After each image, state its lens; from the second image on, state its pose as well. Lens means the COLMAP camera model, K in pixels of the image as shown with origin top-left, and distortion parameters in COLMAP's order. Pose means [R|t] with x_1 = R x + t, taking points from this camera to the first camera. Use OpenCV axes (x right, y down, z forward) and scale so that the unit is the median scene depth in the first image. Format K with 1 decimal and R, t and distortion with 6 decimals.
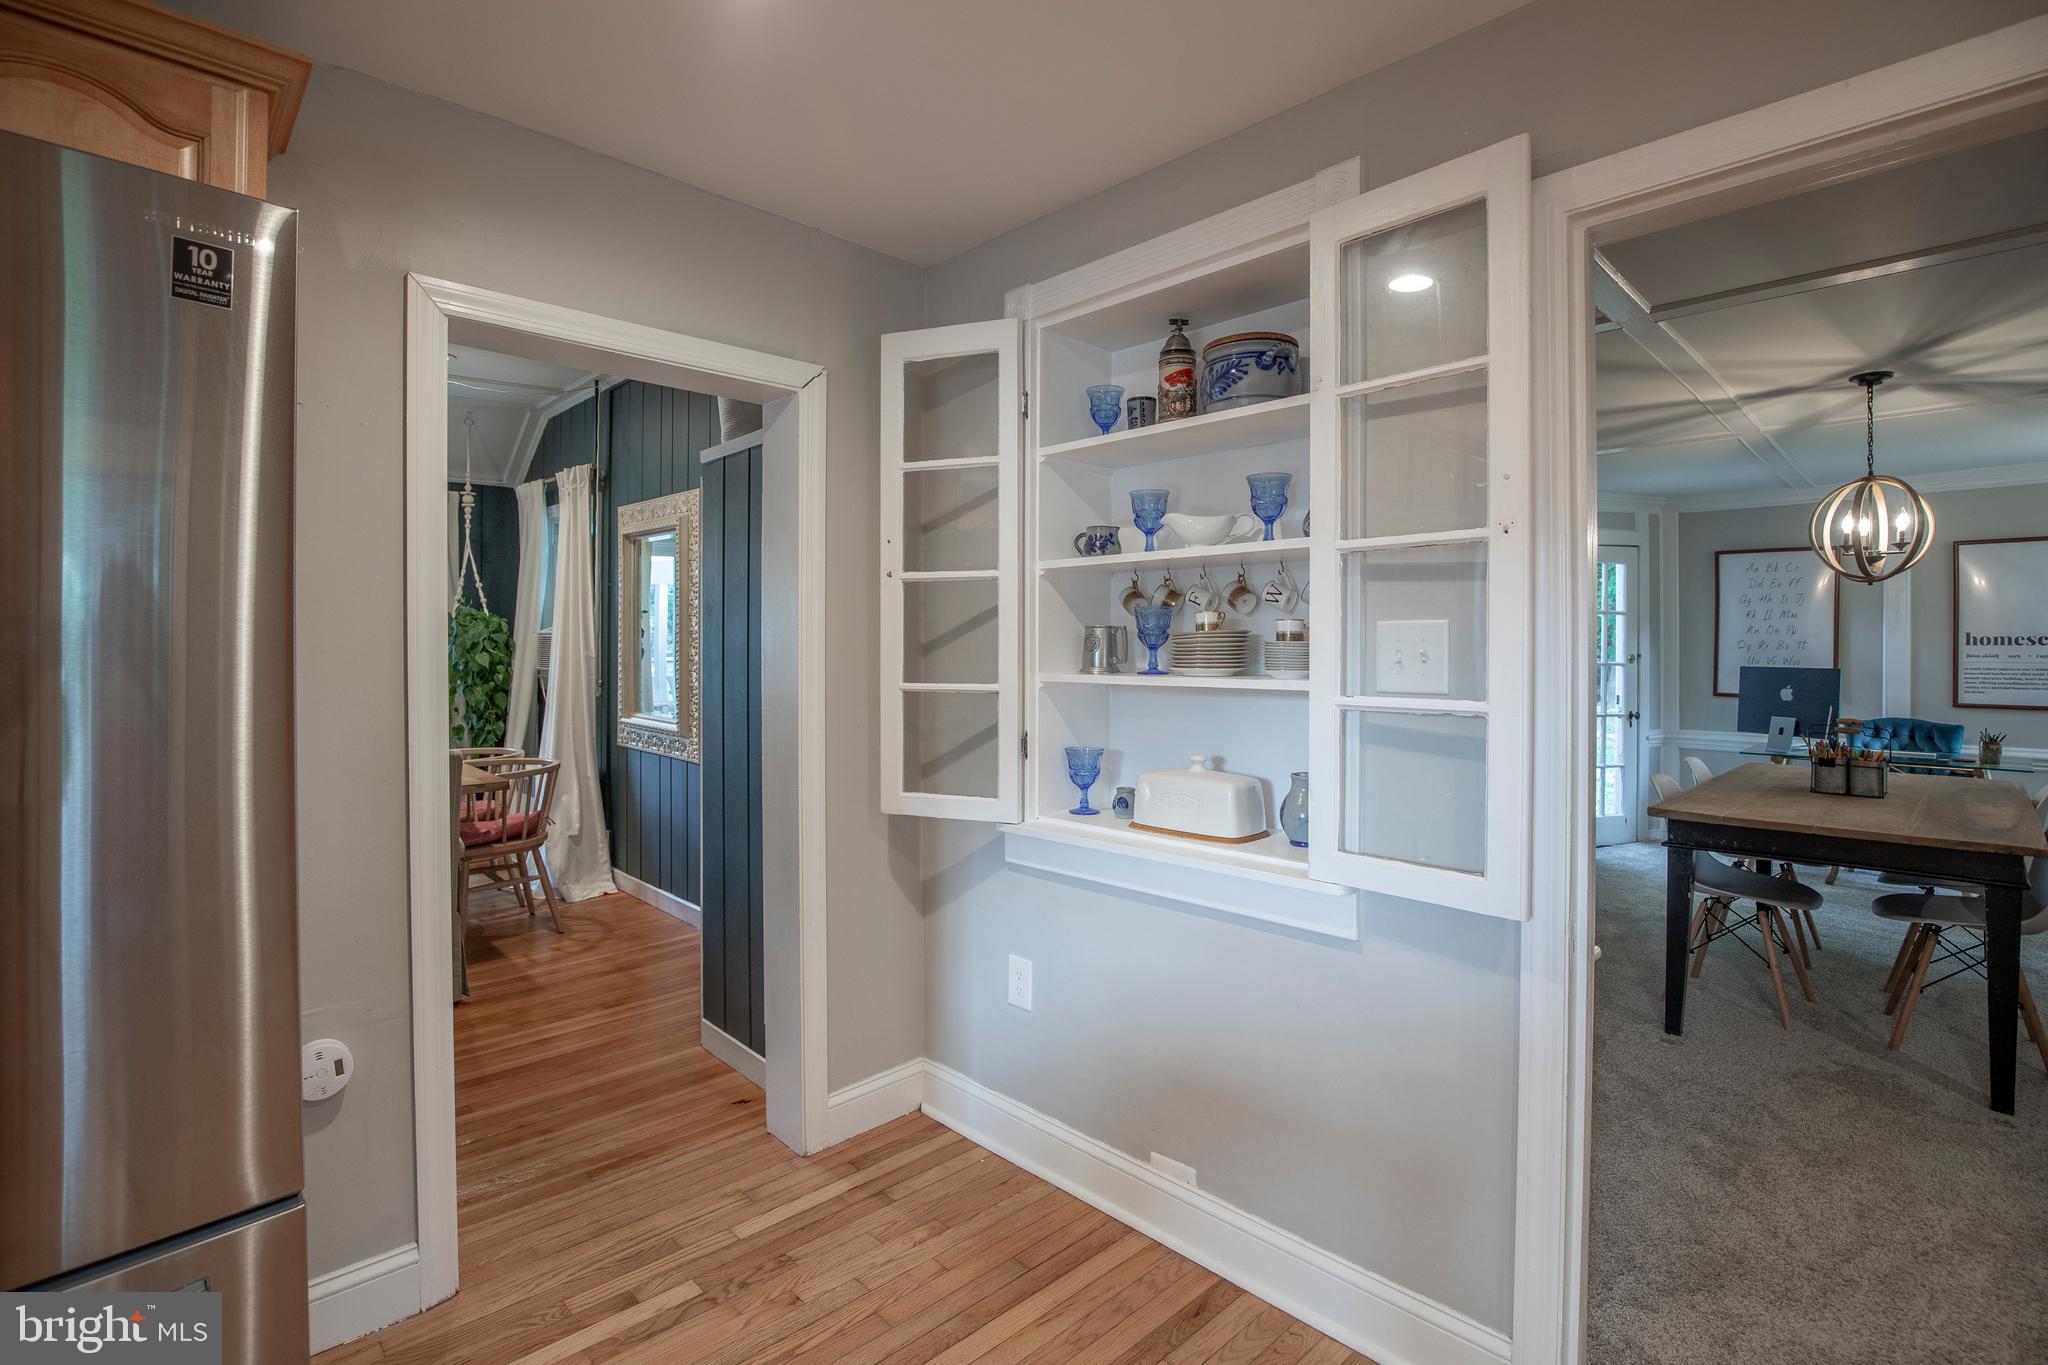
lens RADIAL K [[955.7, 0, 1024.4], [0, 955.7, 642.5], [0, 0, 1]] dist [-0.043654, 0.012629]
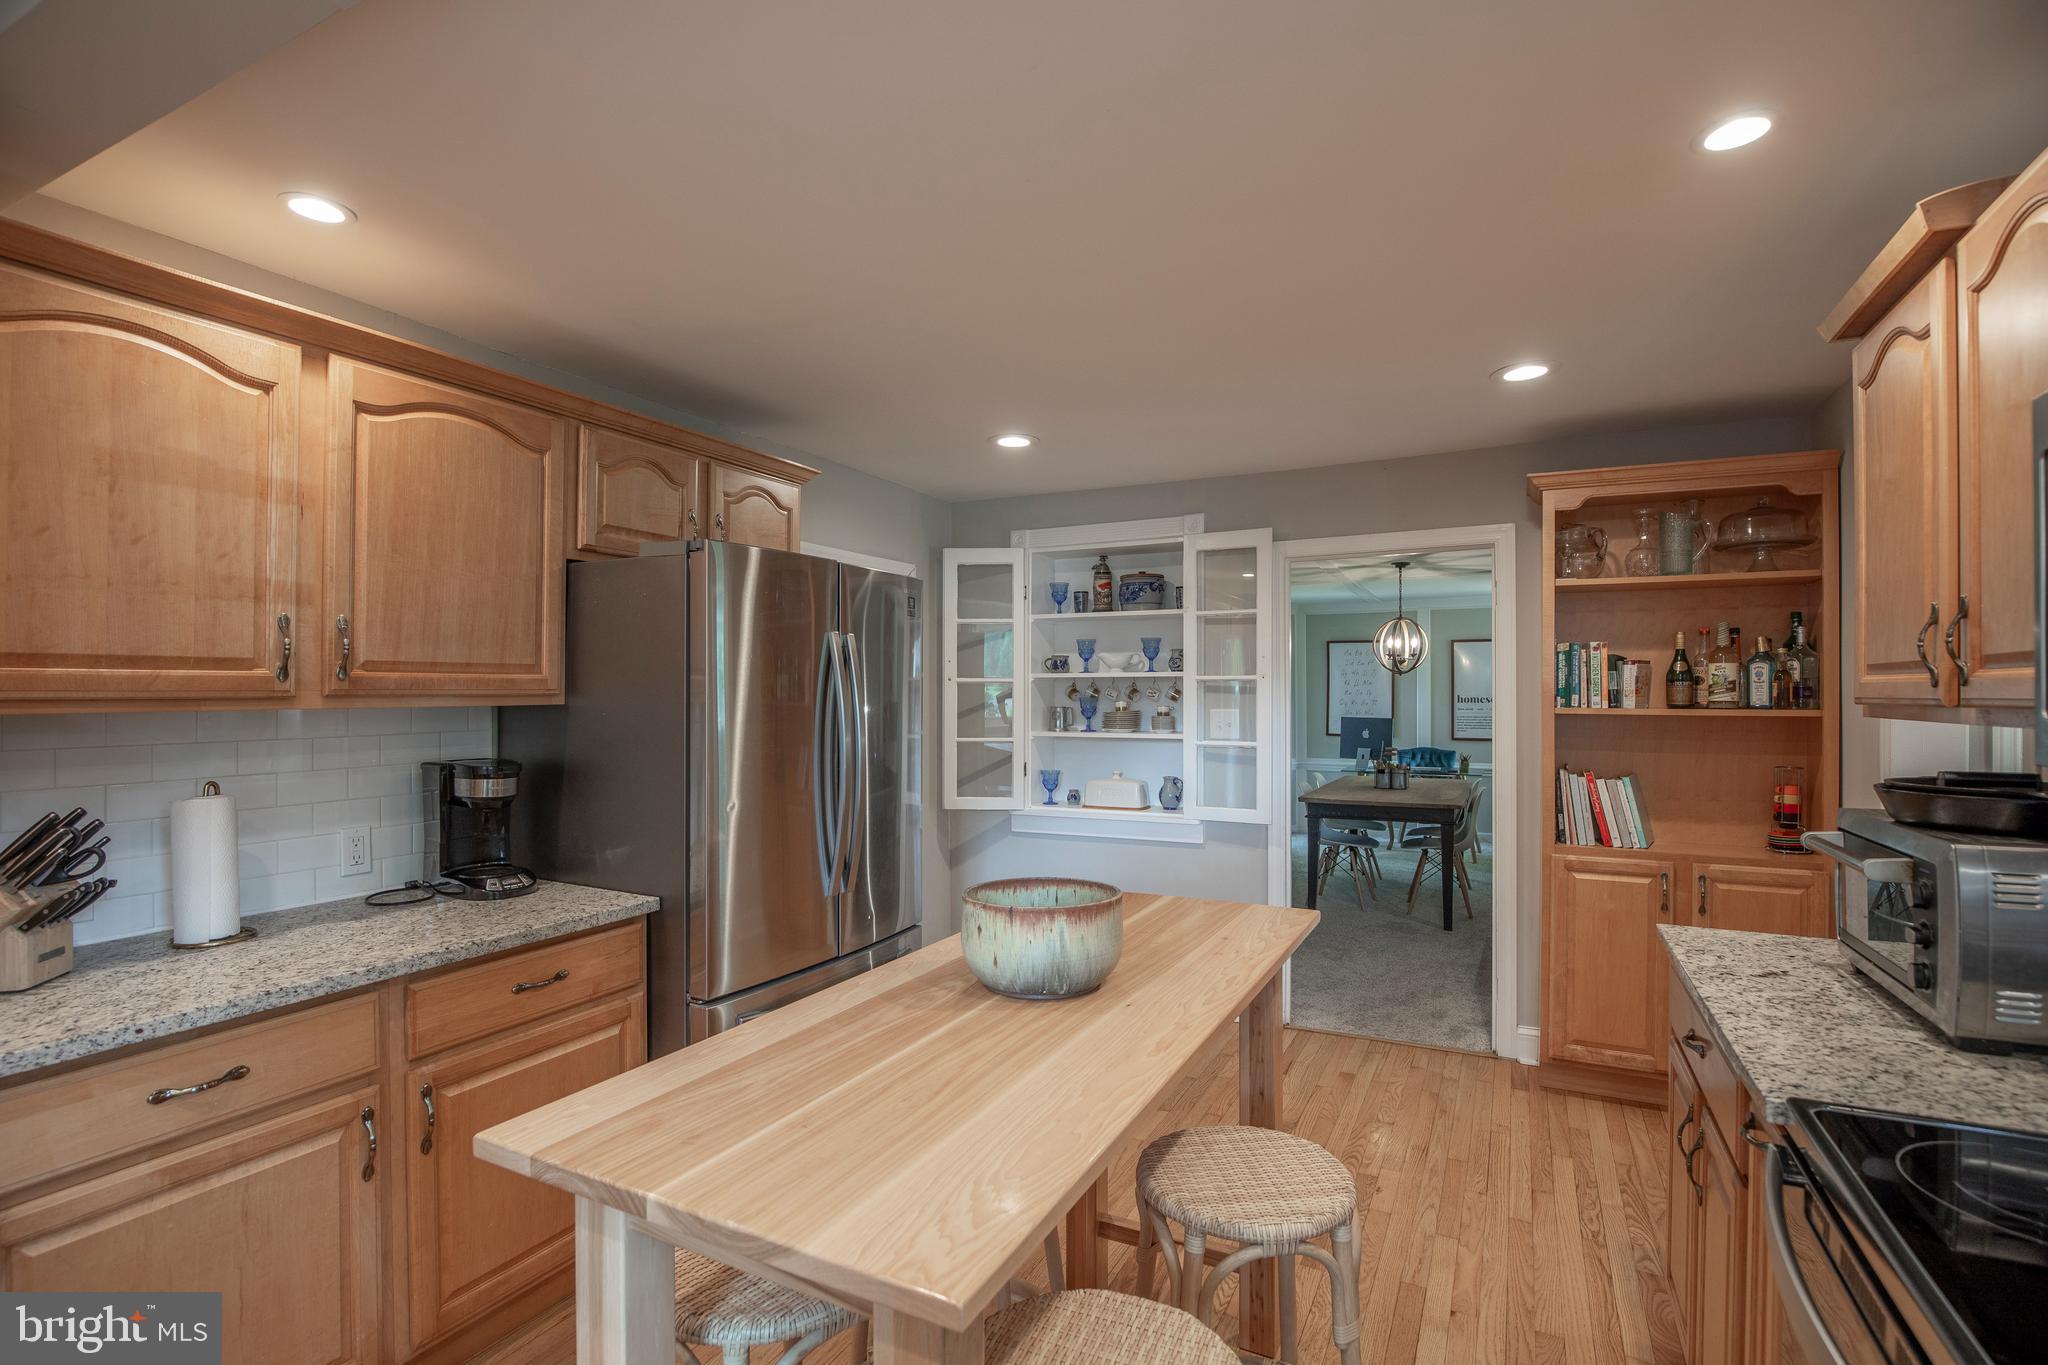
lens RADIAL K [[939.8, 0, 1038.6], [0, 939.8, 677.3], [0, 0, 1]] dist [-0.027411, 0.001234]
pose [[0.942775, 0.002979, 0.333417, -0.591972], [0.001329, 0.999919, -0.012691, -0.052922], [-0.333427, 0.012407, 0.942694, -0.781304]]
